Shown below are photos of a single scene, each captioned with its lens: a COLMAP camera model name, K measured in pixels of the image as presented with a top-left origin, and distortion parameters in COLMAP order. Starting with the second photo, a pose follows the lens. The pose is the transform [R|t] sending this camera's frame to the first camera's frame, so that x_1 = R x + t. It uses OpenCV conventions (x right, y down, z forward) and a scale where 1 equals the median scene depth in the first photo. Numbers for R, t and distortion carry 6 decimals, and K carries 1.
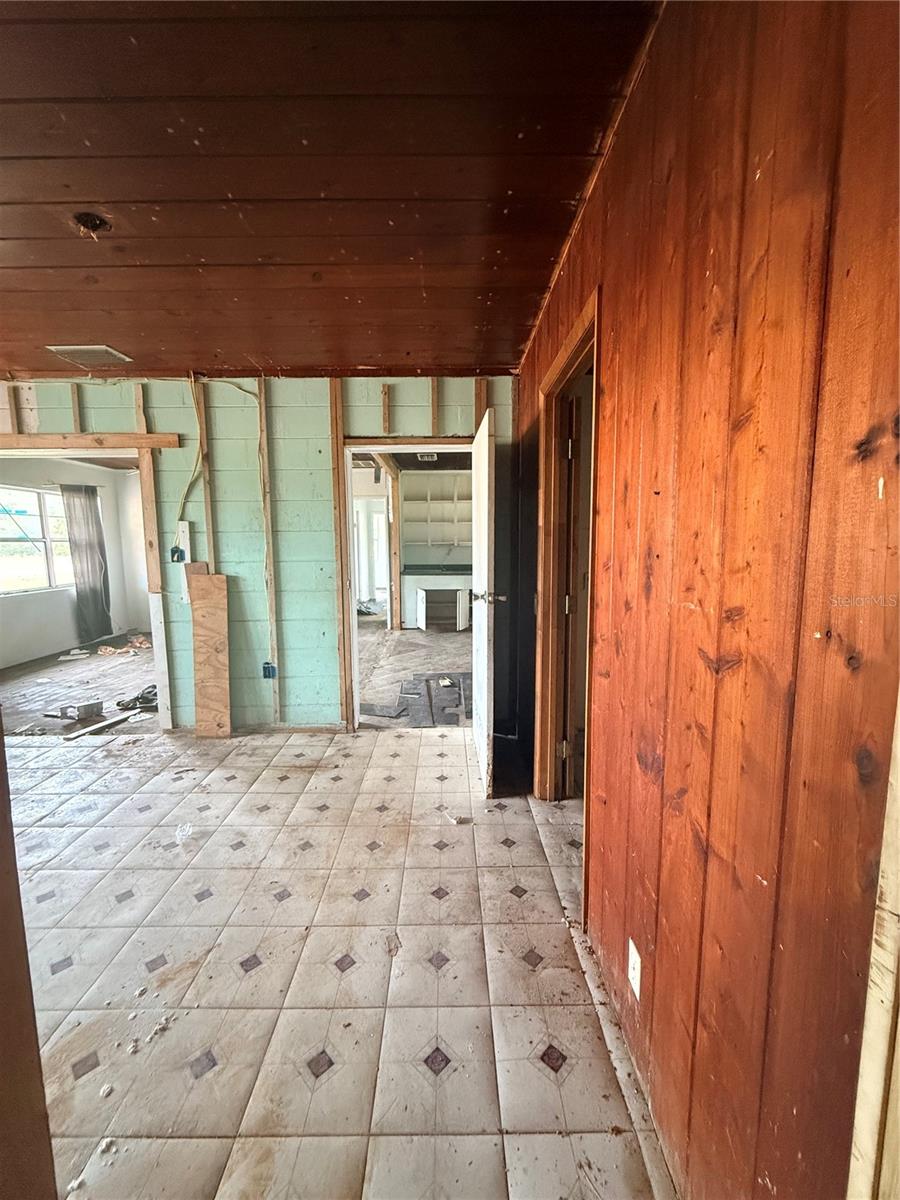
lens RADIAL K [[478.0, 0, 445.3], [0, 478.0, 595.7], [0, 0, 1]] dist [-0.000961, 0.000654]
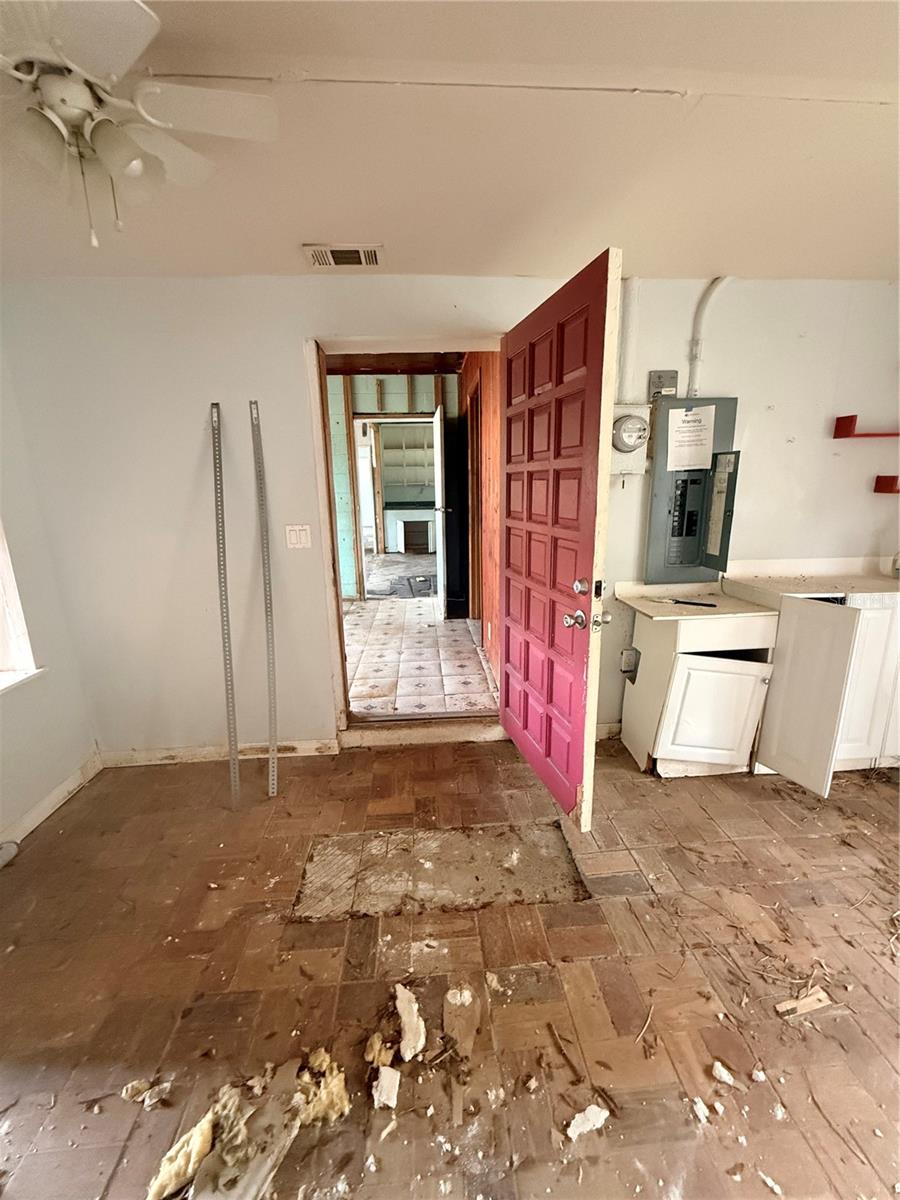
lens RADIAL K [[478.0, 0, 448.3], [0, 478.0, 597.1], [0, 0, 1]] dist [-0.000961, 0.000654]
pose [[0.998038, -0.024709, 0.057529, -0.000883], [0.017801, 0.992897, 0.117638, 0.095117], [-0.060027, -0.116383, 0.991389, -0.675013]]
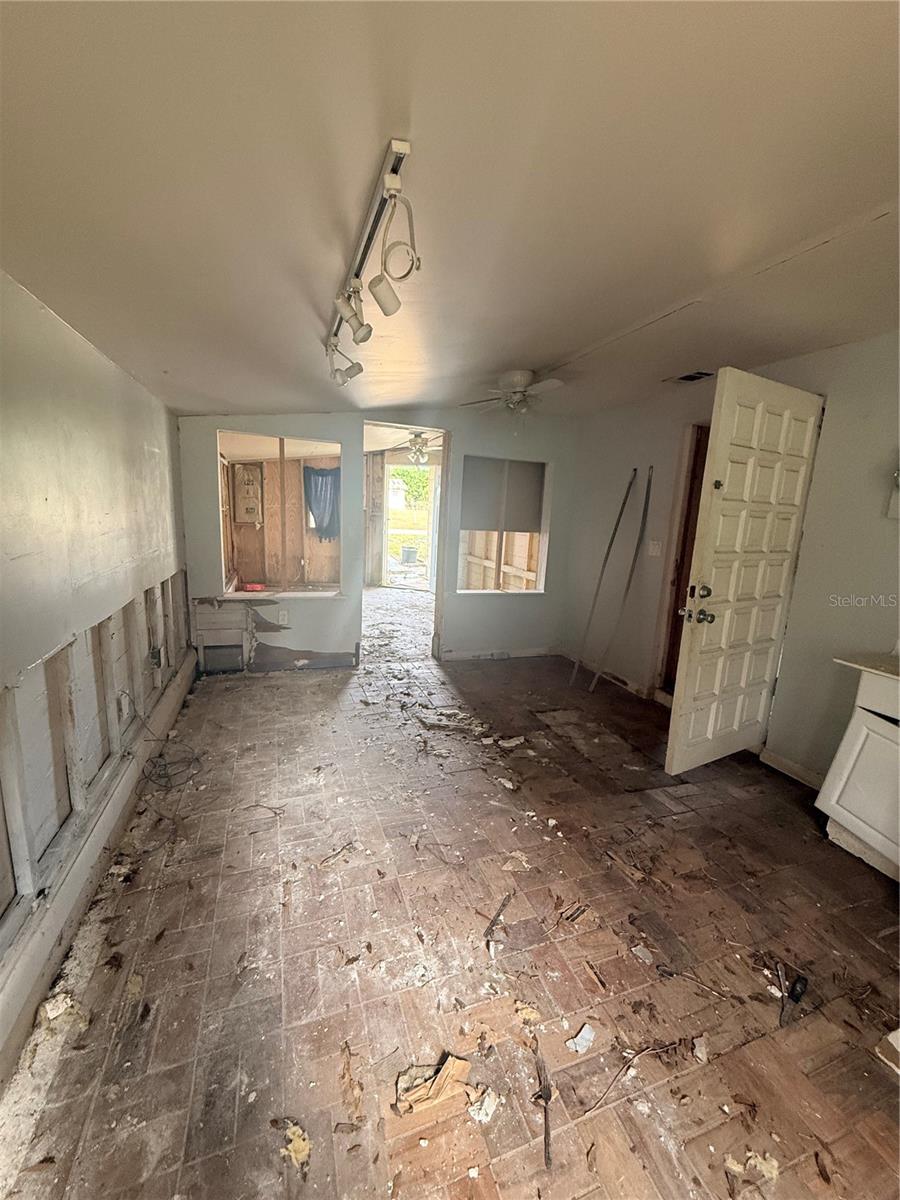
lens RADIAL K [[478.0, 0, 449.7], [0, 478.0, 600.5], [0, 0, 1]] dist [-0.000961, 0.000654]
pose [[0.327390, 0.197603, -0.923996, 0.737207], [-0.157802, 0.975589, 0.152724, 0.109798], [0.931619, 0.095808, 0.350580, -0.775779]]
